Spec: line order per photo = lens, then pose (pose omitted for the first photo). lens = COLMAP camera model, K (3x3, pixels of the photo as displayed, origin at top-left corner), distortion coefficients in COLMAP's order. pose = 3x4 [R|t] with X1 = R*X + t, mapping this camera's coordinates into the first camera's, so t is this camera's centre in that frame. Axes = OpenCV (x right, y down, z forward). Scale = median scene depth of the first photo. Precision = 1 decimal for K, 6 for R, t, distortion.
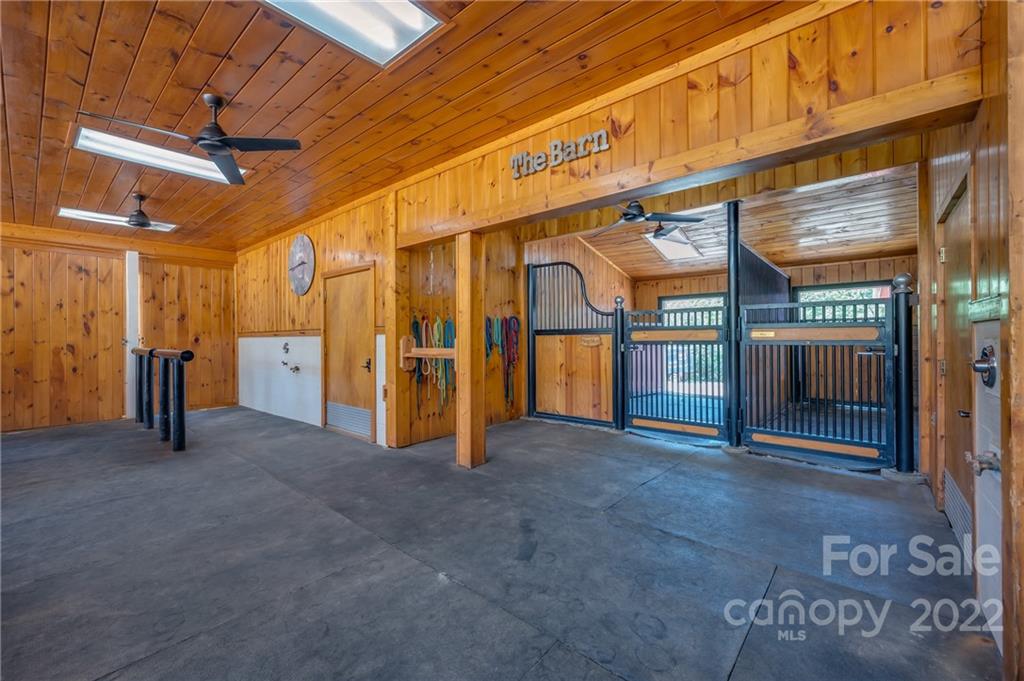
lens RADIAL K [[414.4, 0, 513.3], [0, 414.4, 339.1], [0, 0, 1]] dist [0.002881, 0.000005]
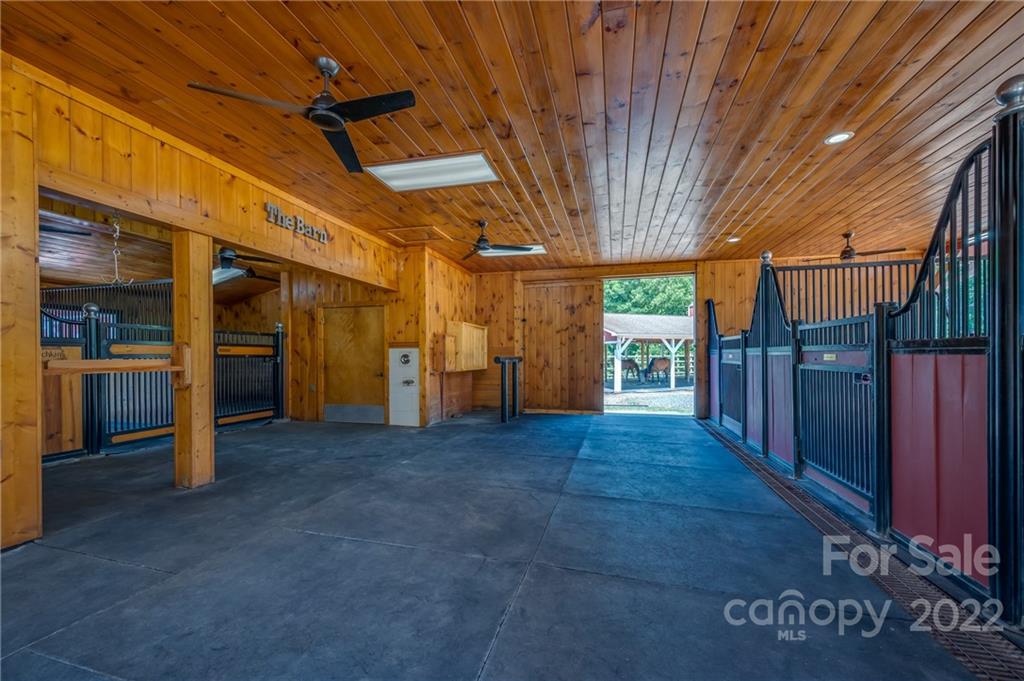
lens RADIAL K [[414.4, 0, 507.6], [0, 414.4, 356.2], [0, 0, 1]] dist [0.002881, 0.000005]
pose [[-0.430553, 0.010023, 0.902510, -1.600365], [0.010909, 0.999923, -0.005901, 0.040504], [-0.902500, 0.007304, -0.430629, 0.996222]]
